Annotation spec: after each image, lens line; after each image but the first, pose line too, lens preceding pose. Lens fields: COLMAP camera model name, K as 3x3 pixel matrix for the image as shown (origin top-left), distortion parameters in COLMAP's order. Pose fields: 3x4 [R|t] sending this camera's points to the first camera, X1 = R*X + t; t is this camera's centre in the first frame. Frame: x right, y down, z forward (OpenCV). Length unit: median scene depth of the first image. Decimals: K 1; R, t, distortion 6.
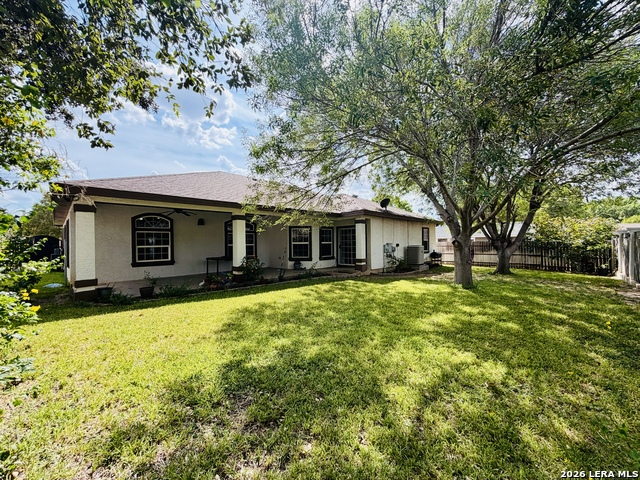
lens RADIAL K [[254.0, 0, 318.7], [0, 254.0, 241.2], [0, 0, 1]] dist [0.001688, 0.000519]
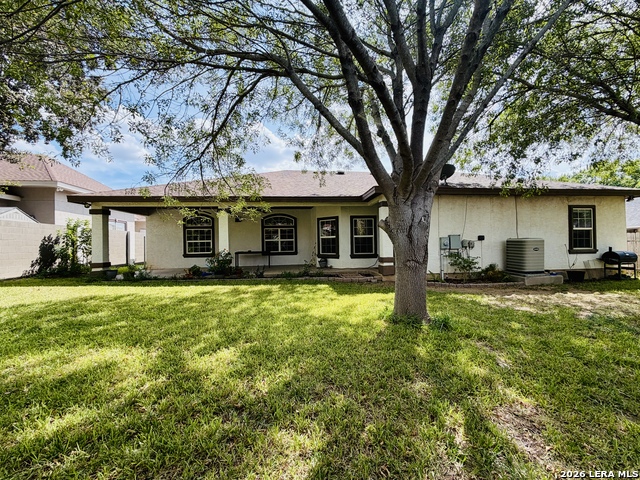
lens RADIAL K [[258.5, 0, 320.0], [0, 258.5, 240.0], [0, 0, 1]] dist [0.000642, 0.000112]
pose [[0.761861, -0.004459, -0.647725, 0.469872], [0.017719, 0.999746, 0.013958, 0.004621], [0.647498, -0.022111, 0.761746, 0.319126]]
